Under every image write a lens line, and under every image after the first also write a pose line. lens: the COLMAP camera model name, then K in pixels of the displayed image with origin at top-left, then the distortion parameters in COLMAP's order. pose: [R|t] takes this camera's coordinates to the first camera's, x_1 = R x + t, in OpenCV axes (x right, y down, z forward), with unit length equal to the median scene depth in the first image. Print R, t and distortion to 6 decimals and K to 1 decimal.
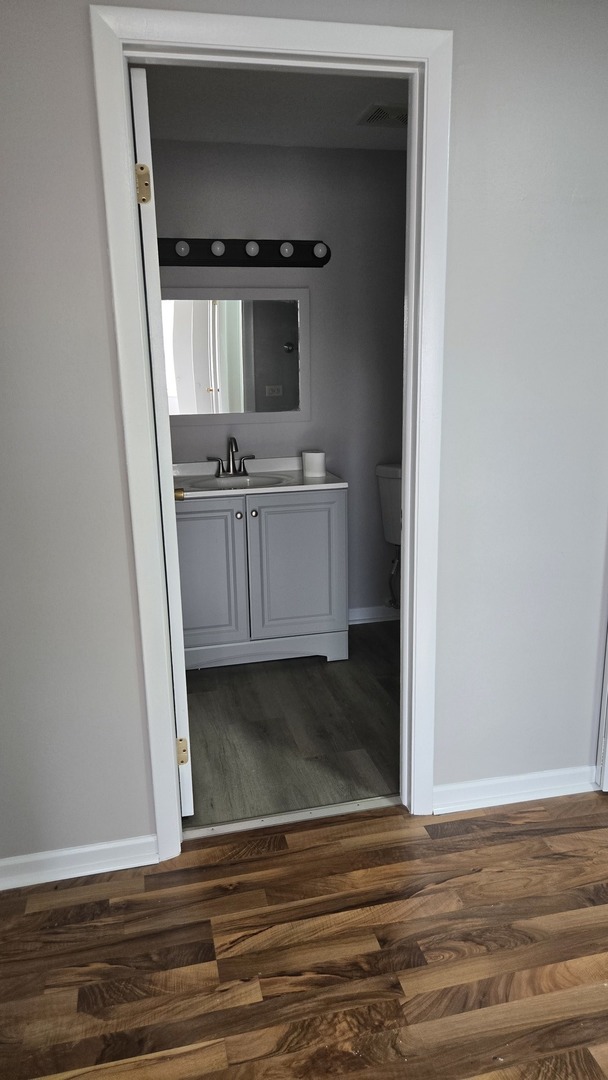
lens RADIAL K [[713.8, 0, 304.0], [0, 713.8, 540.0], [0, 0, 1]] dist [0.008019, -0.001478]
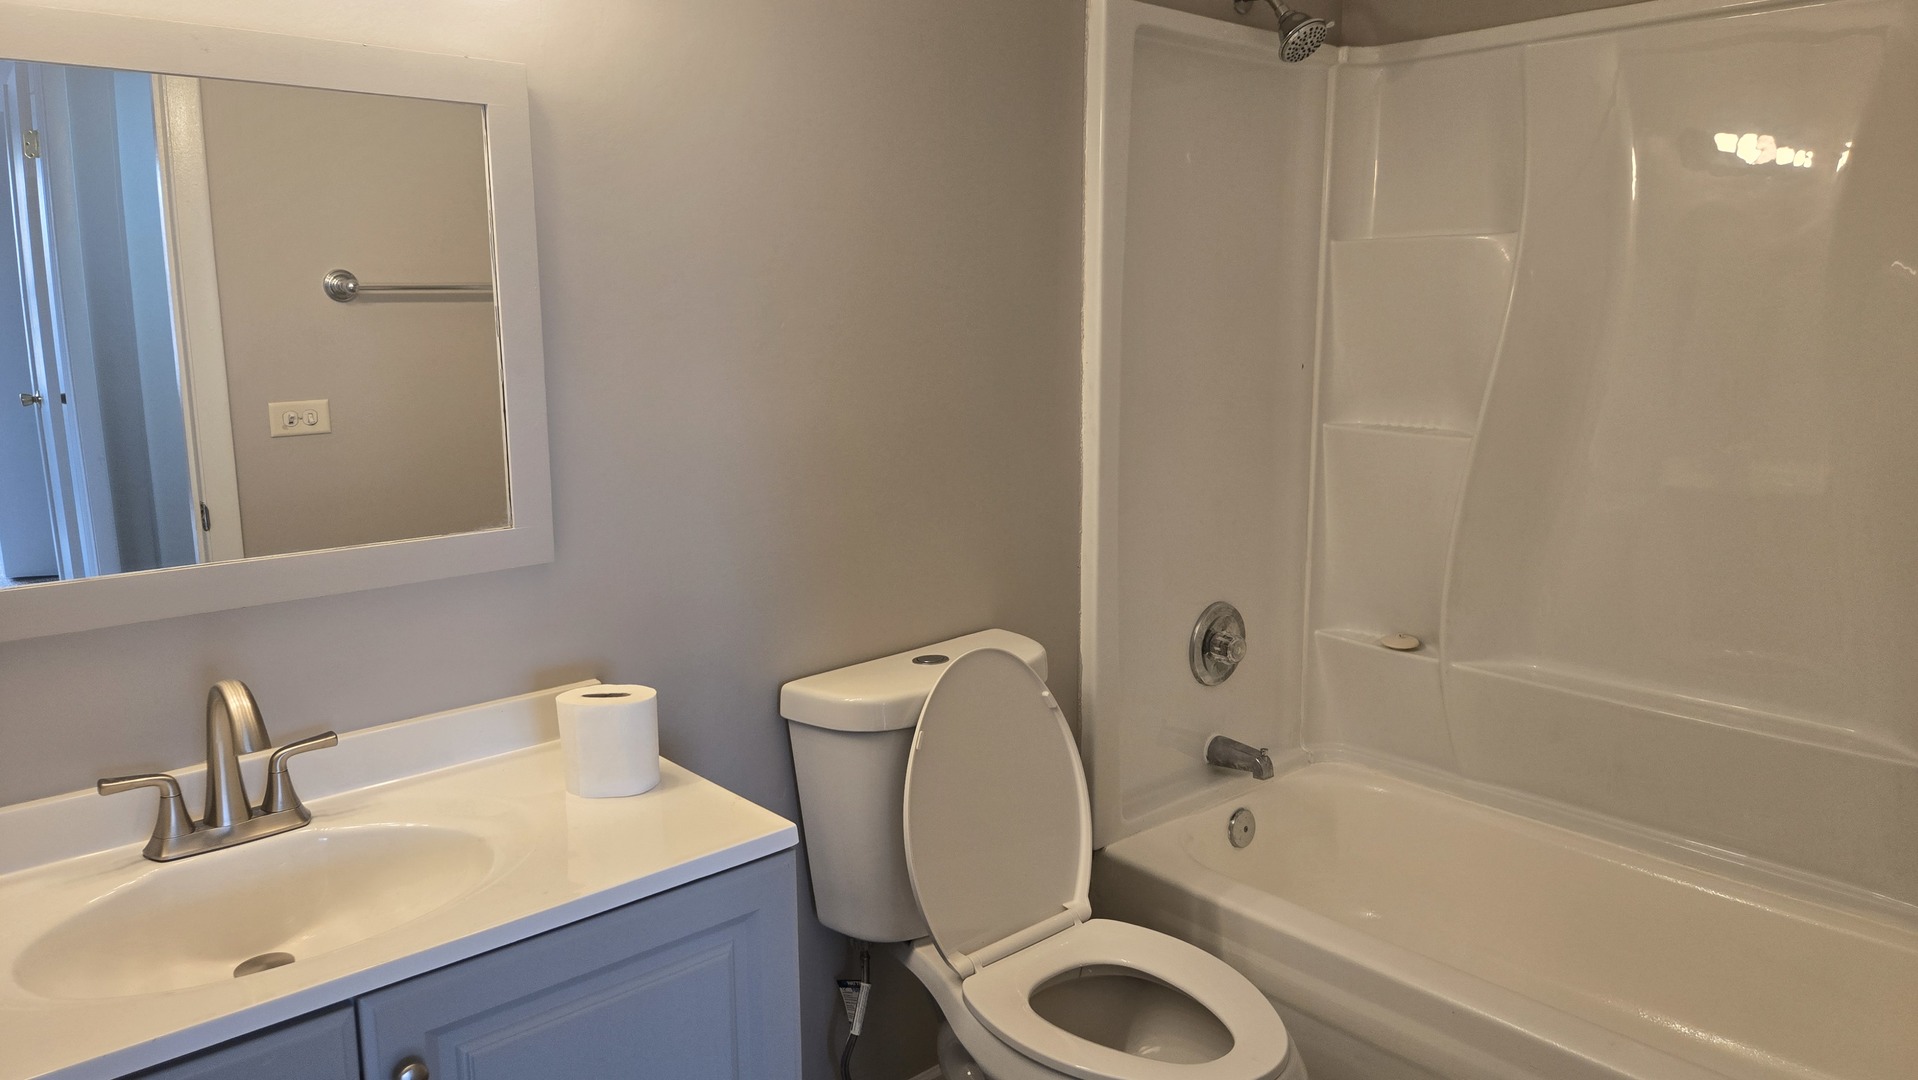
lens RADIAL K [[1258.4, 0, 967.2], [0, 1258.4, 524.2], [0, 0, 1]] dist [-0.002252, -0.004797]
pose [[0.867310, -0.064084, 0.493626, -0.094419], [0.105802, 0.992751, -0.057014, -0.149595], [-0.486394, 0.101676, 0.867804, 0.569912]]
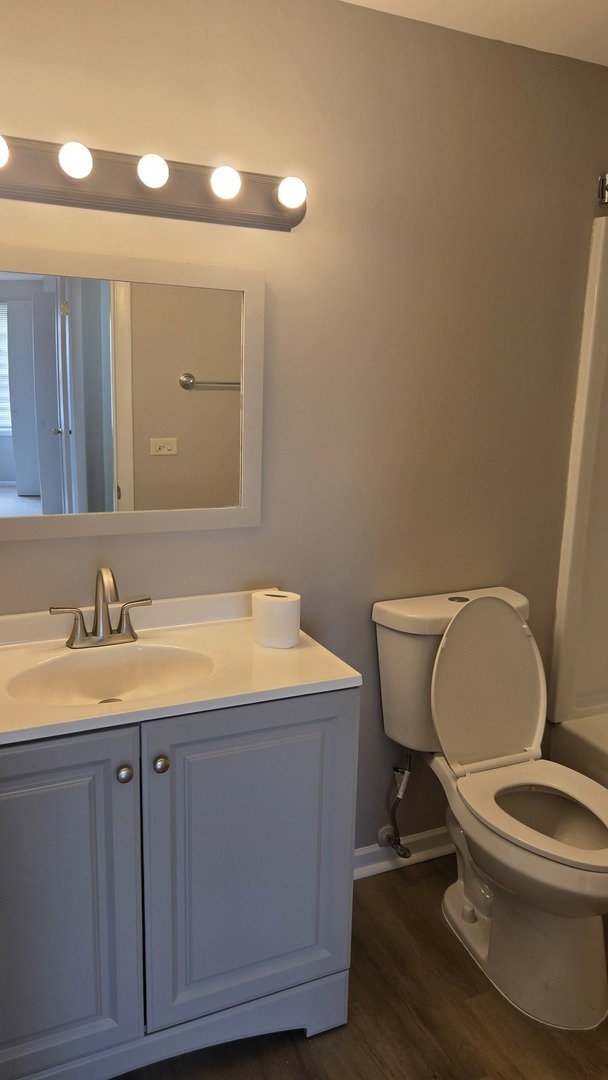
lens RADIAL K [[713.8, 0, 304.0], [0, 713.8, 540.0], [0, 0, 1]] dist [0.008019, -0.001478]
pose [[0.979677, 0.007234, 0.200450, -0.069333], [0.002381, 0.998860, -0.047683, -0.143469], [-0.200567, 0.047191, 0.978543, 0.536200]]
